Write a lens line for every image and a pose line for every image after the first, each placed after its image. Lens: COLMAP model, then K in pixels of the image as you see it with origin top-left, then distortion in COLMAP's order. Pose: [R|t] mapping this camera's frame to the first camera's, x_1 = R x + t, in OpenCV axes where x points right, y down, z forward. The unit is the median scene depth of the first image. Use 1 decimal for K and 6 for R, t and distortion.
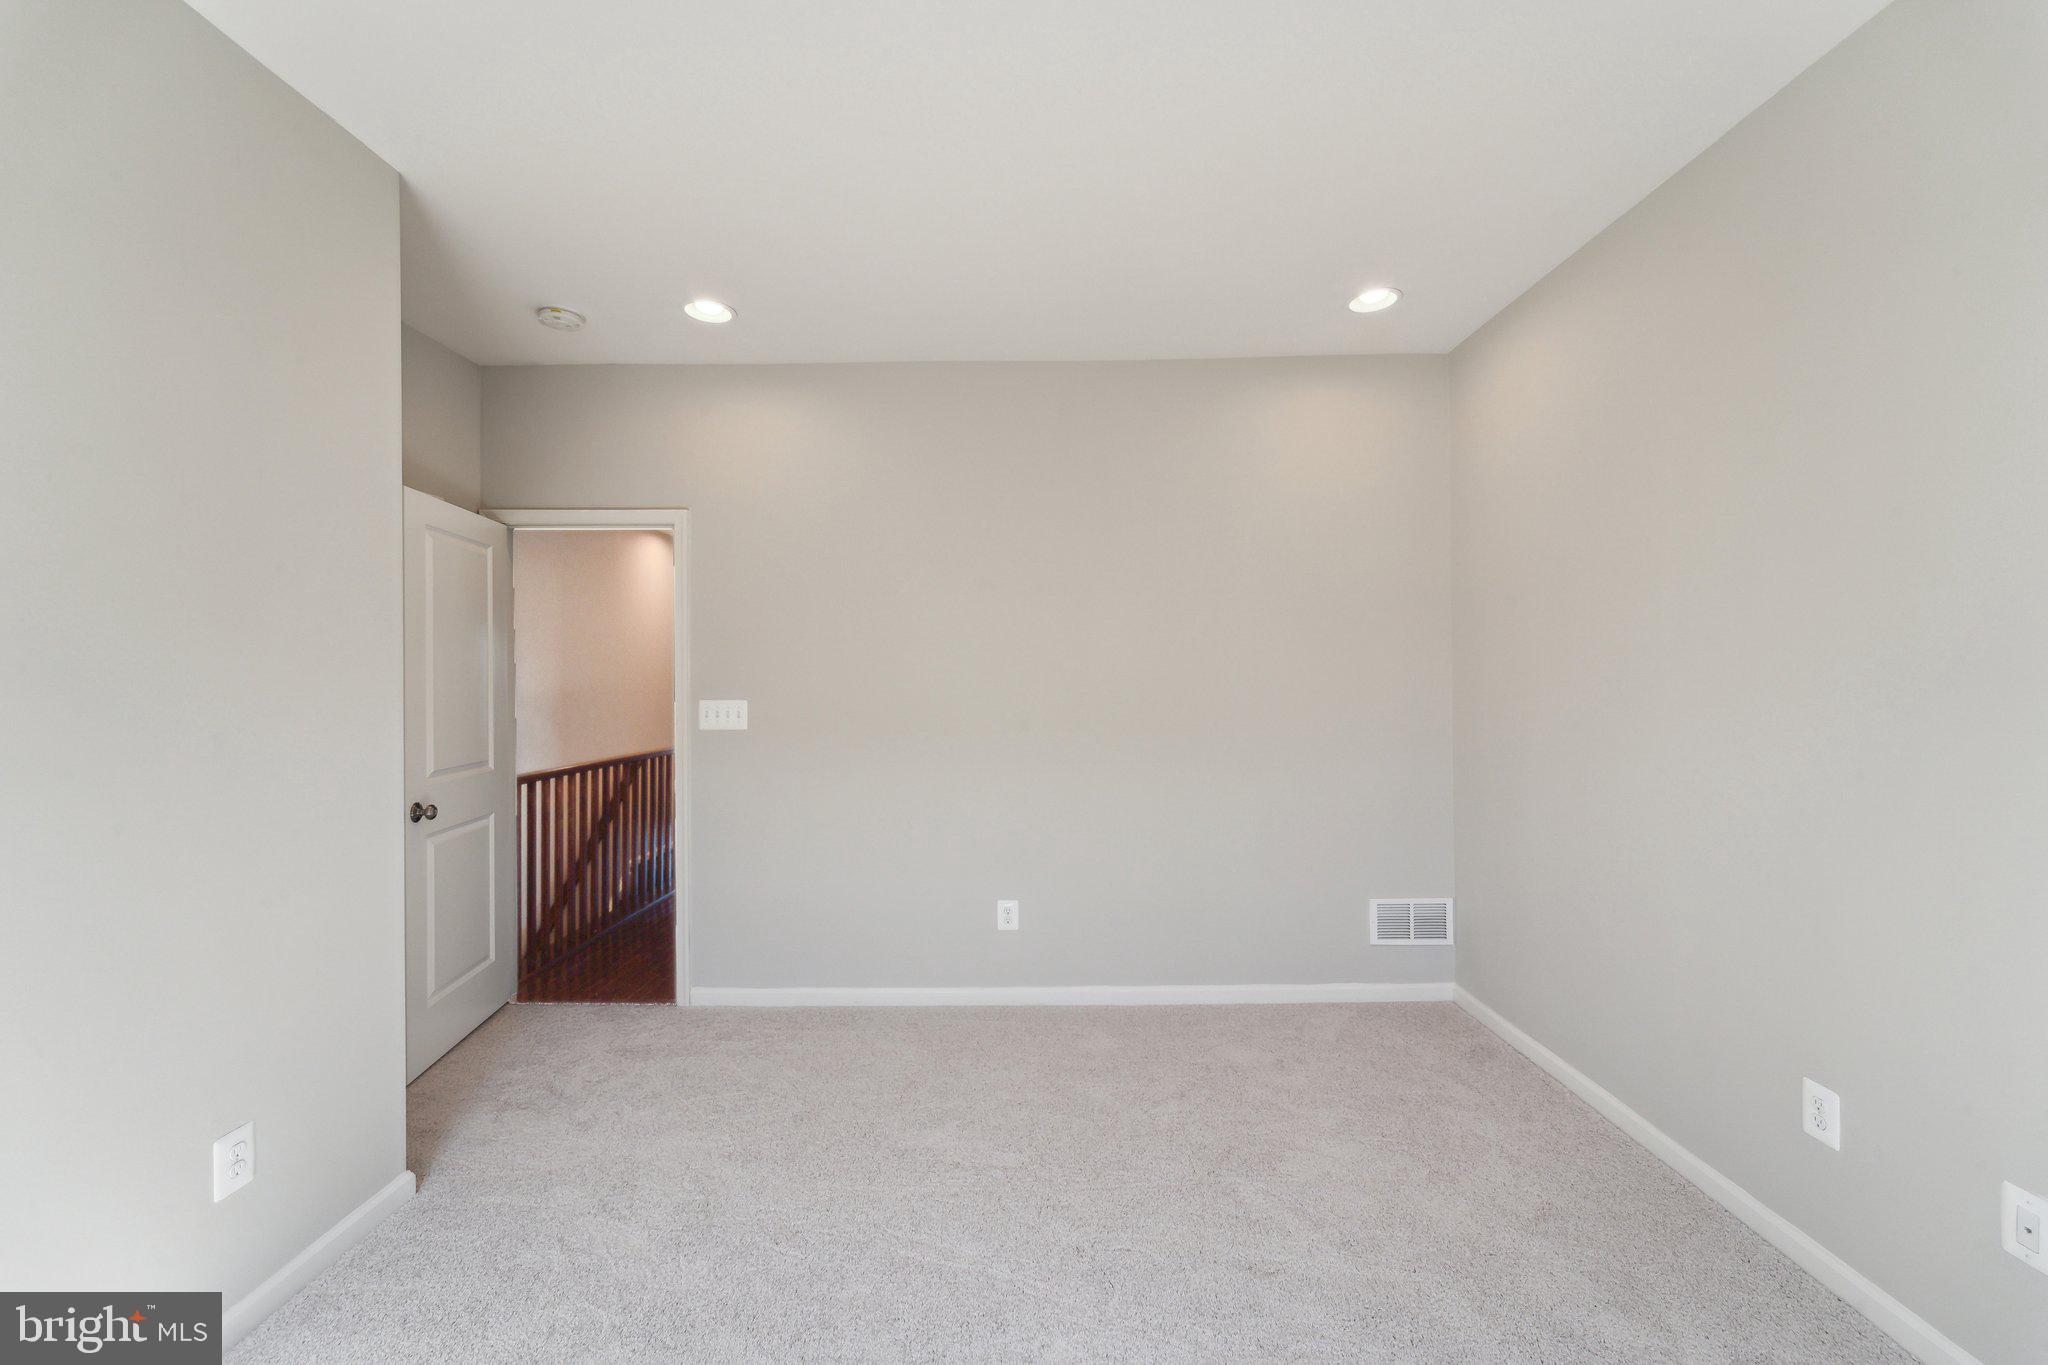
lens RADIAL K [[851.7, 0, 1031.1], [0, 851.7, 679.6], [0, 0, 1]] dist [0.002882, -0.001104]
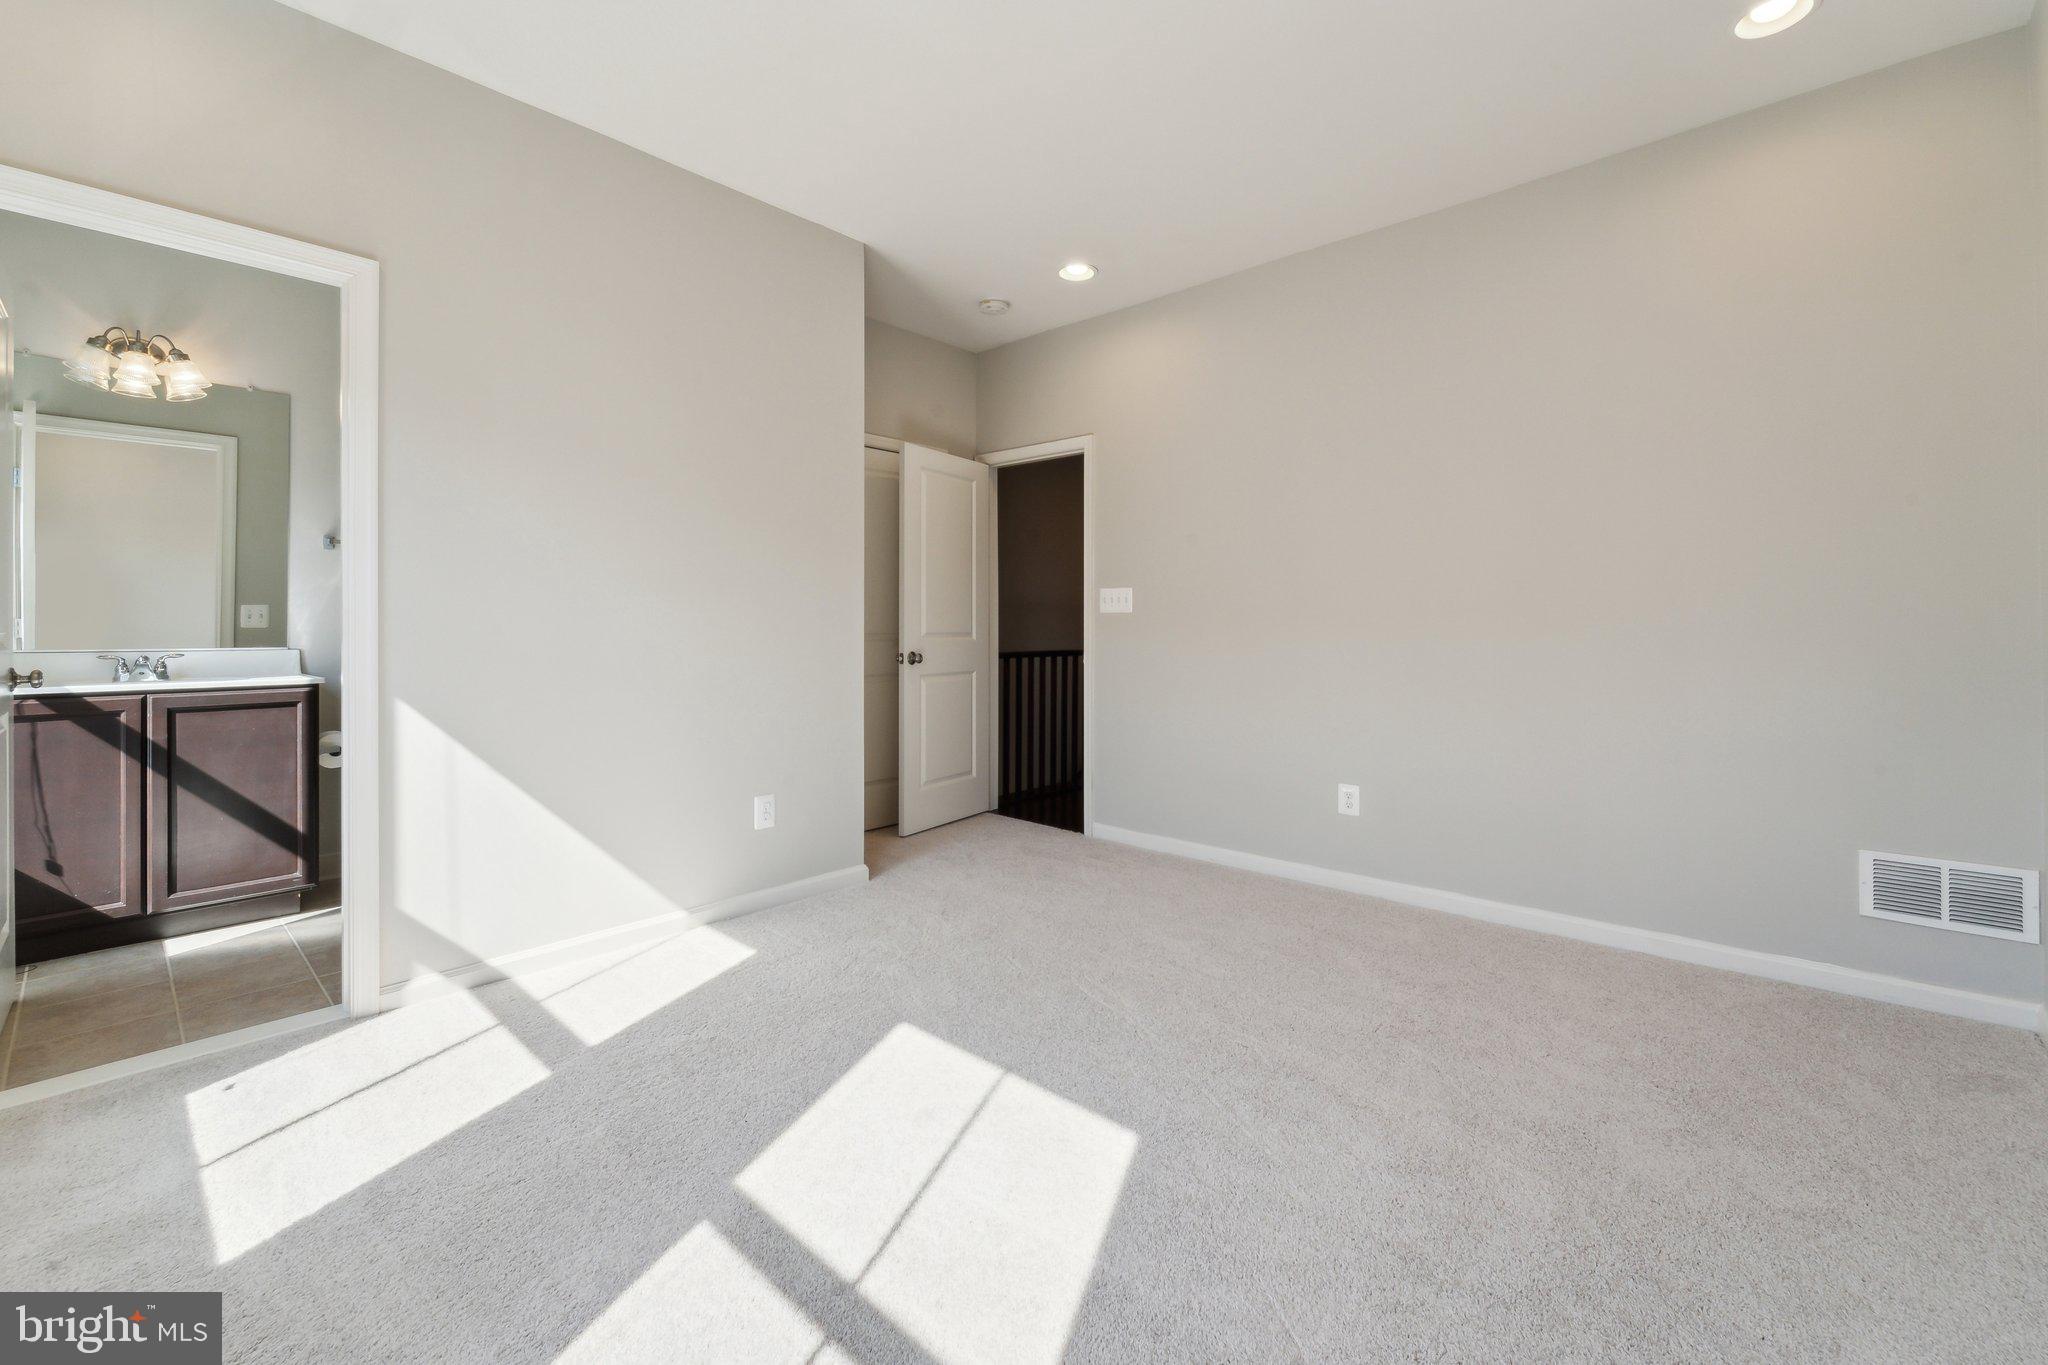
lens RADIAL K [[851.7, 0, 988.3], [0, 851.7, 628.1], [0, 0, 1]] dist [0.002882, -0.001104]
pose [[0.729753, 0.013704, -0.683573, 0.353072], [-0.011975, 0.999902, 0.007262, 0.078268], [0.683606, 0.002886, 0.729846, -0.007652]]
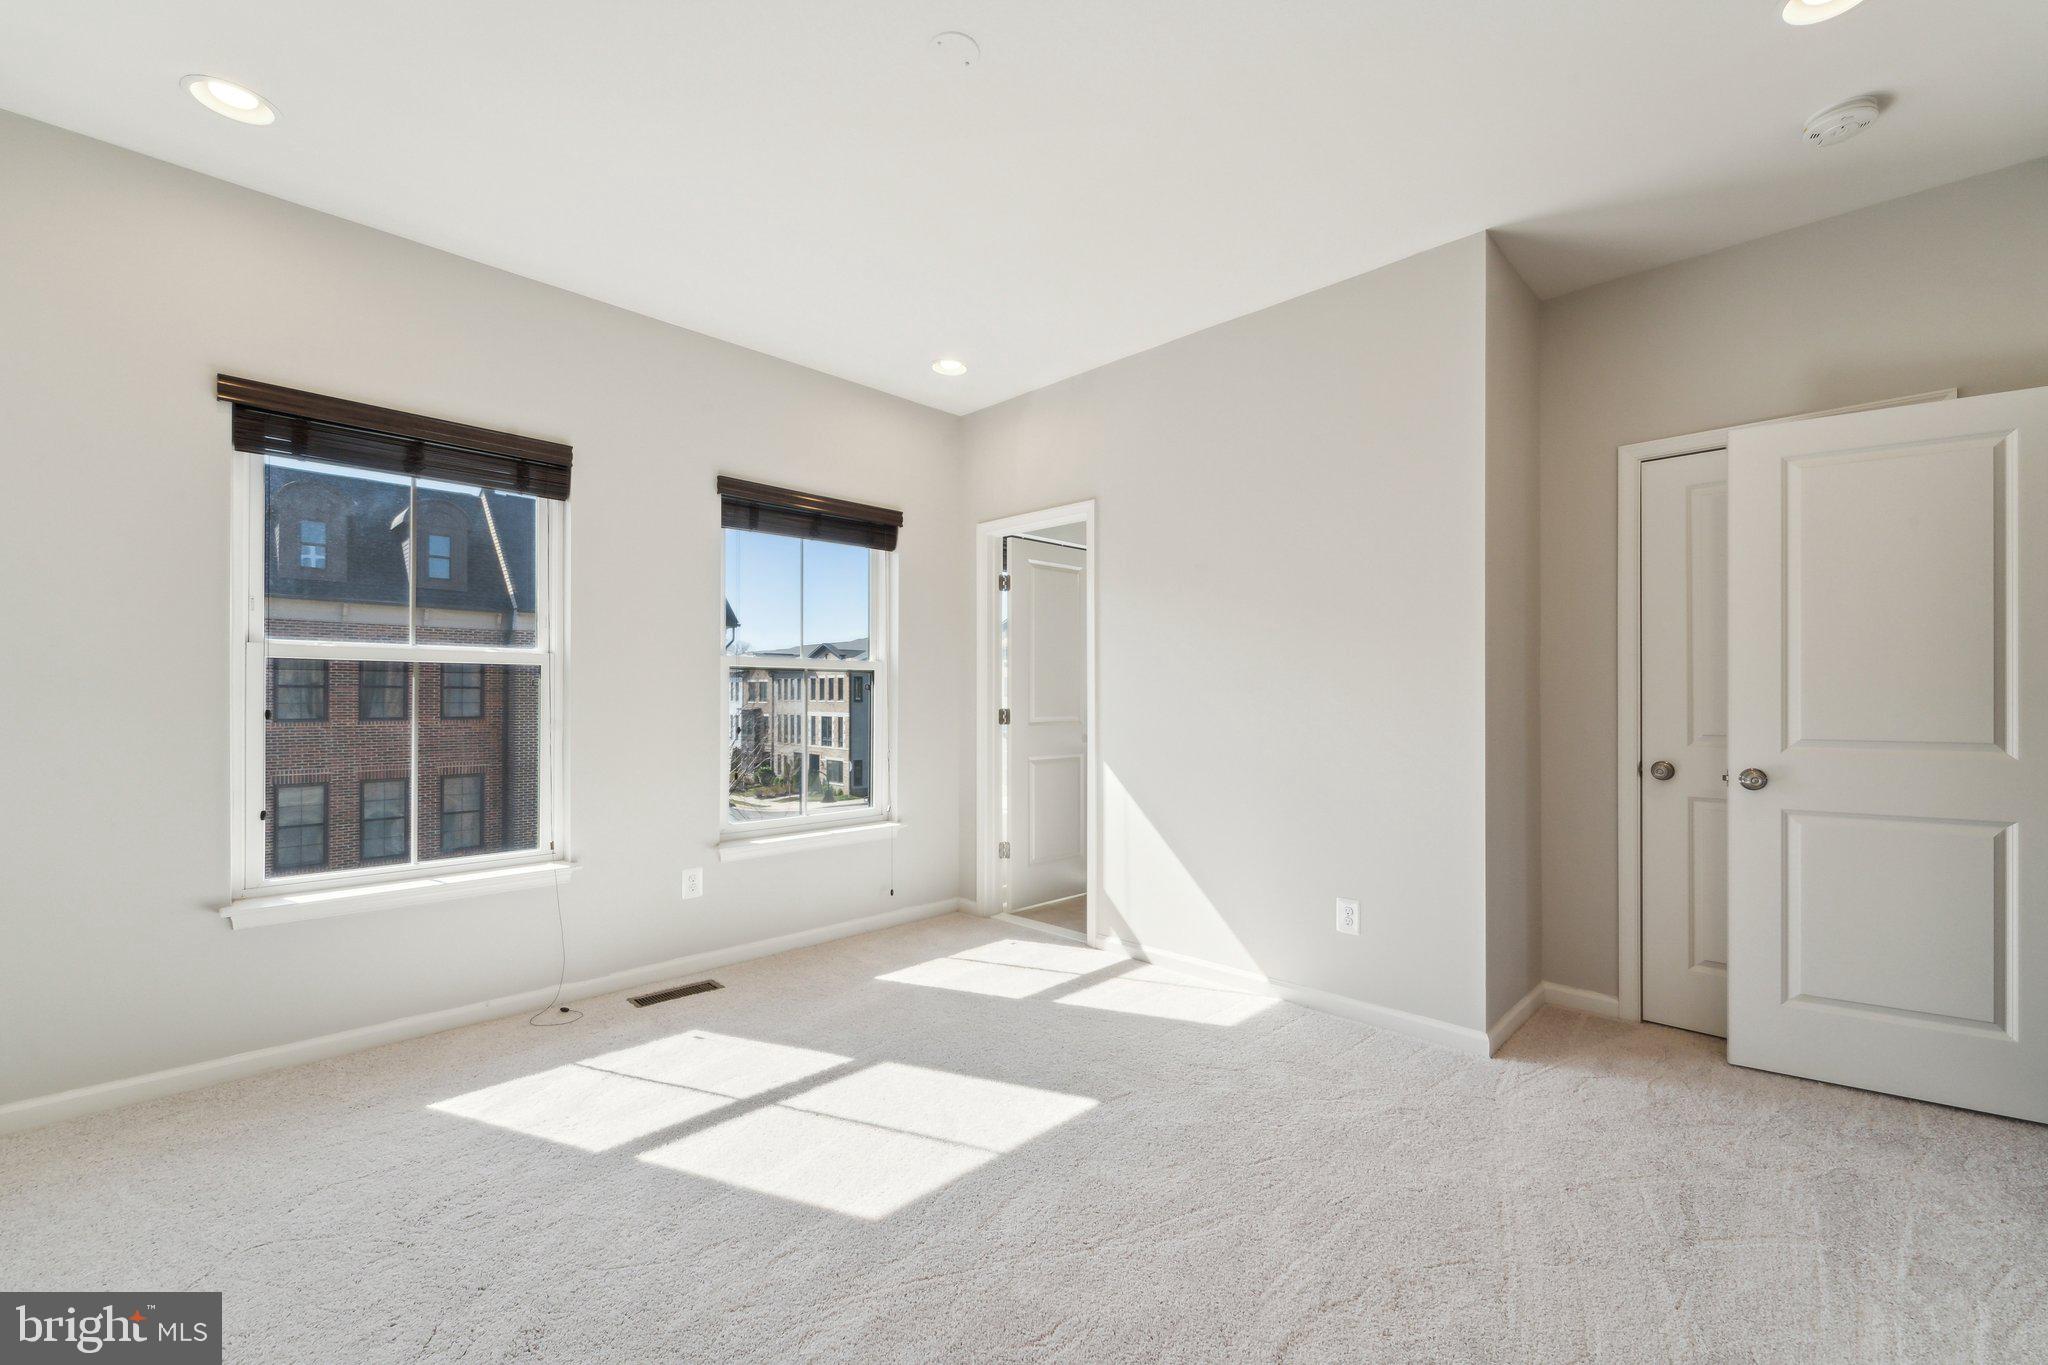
lens RADIAL K [[851.7, 0, 1073.6], [0, 851.7, 689.3], [0, 0, 1]] dist [0.002882, -0.001104]
pose [[-0.675346, 0.013441, -0.737378, 0.390926], [0.008021, 0.999909, 0.010880, 0.037383], [0.737457, 0.001433, -0.675392, 0.932899]]
